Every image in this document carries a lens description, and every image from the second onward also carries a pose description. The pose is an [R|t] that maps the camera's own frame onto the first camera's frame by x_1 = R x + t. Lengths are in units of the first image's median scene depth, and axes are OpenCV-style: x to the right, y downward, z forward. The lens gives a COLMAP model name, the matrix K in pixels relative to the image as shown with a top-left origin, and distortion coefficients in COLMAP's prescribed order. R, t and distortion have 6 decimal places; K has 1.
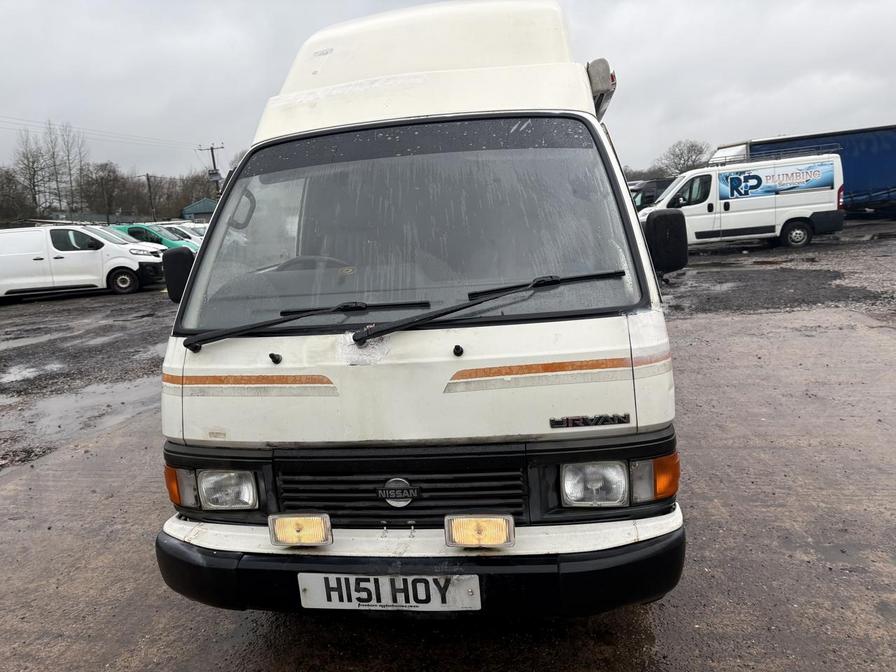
lens RADIAL K [[636.9, 0, 485.9], [0, 636.9, 319.4], [0, 0, 1]] dist [0.022734, -0.012039]
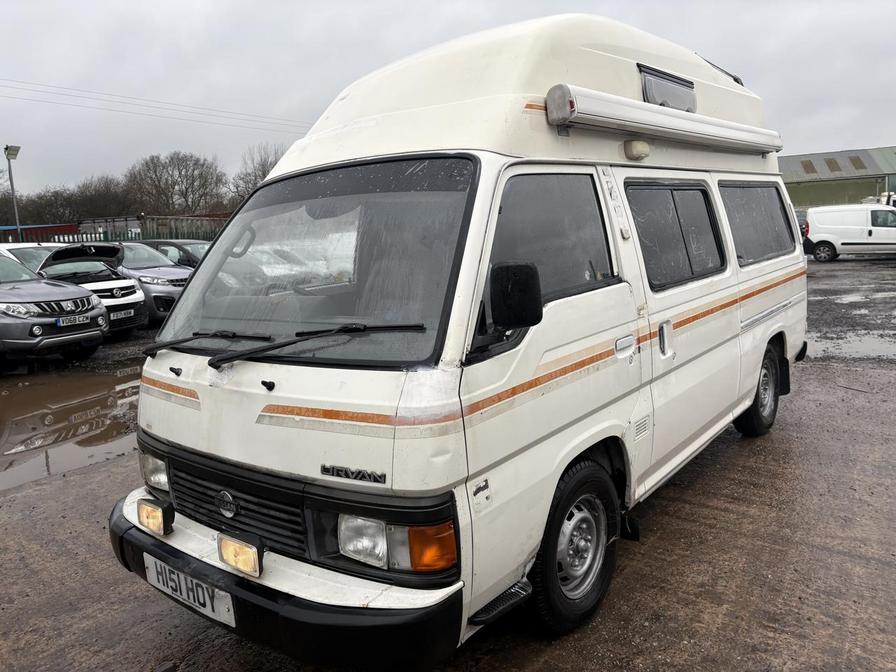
lens RADIAL K [[636.9, 0, 455.8], [0, 636.9, 333.9], [0, 0, 1]] dist [0.022734, -0.012039]
pose [[0.881376, 0.092042, -0.463362, 0.725136], [-0.091431, 0.995526, 0.023836, -0.092036], [0.463483, 0.021357, 0.885848, 0.192012]]
